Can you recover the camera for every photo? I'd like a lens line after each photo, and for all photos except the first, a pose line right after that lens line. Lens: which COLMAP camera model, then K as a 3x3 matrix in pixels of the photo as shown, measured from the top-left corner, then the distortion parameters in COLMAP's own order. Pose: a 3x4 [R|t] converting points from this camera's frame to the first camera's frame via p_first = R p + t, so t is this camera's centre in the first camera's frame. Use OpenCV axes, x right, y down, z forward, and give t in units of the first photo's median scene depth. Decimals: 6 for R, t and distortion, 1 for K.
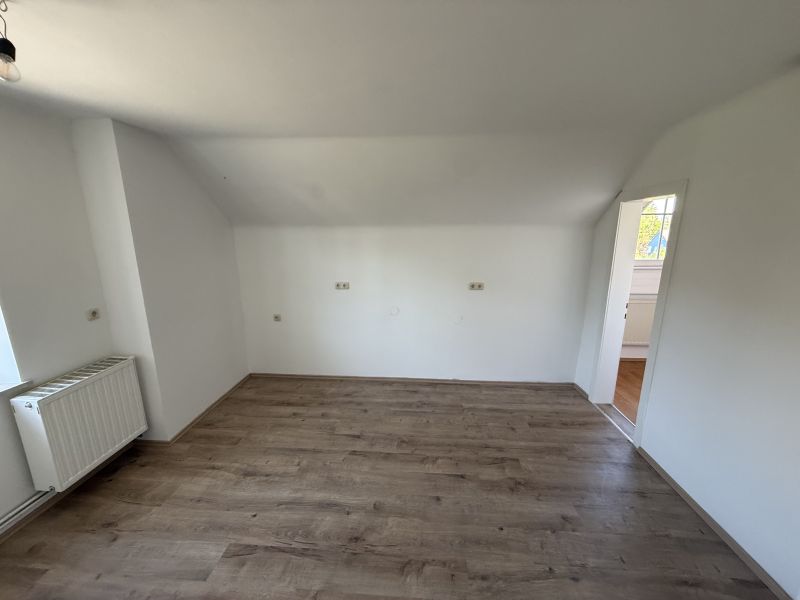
lens RADIAL K [[318.7, 0, 399.5], [0, 318.7, 303.0], [0, 0, 1]] dist [-0.000091, 0.000107]
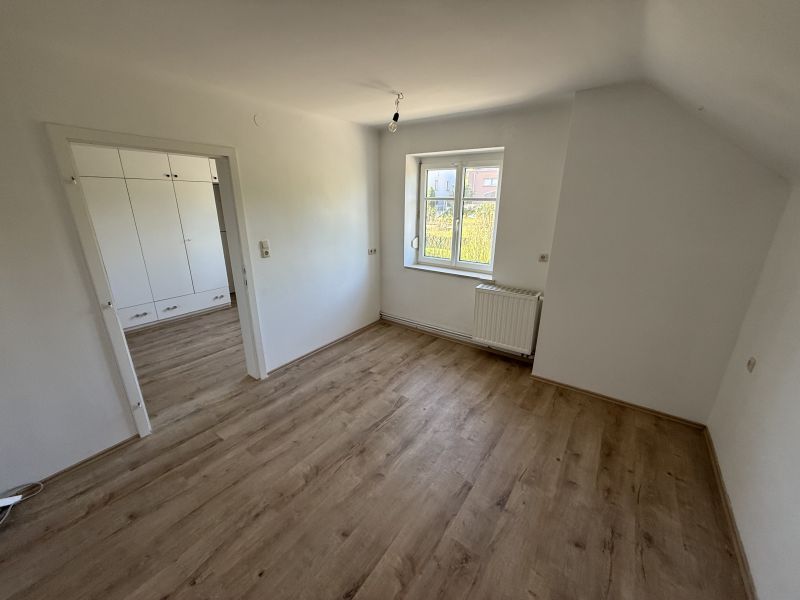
lens RADIAL K [[318.7, 0, 399.3], [0, 318.7, 301.6], [0, 0, 1]] dist [-0.000091, 0.000107]
pose [[-0.524495, 0.262842, -0.809826, 0.497561], [-0.191890, 0.890191, 0.413206, -0.238430], [0.829508, 0.372122, -0.416464, 1.125960]]
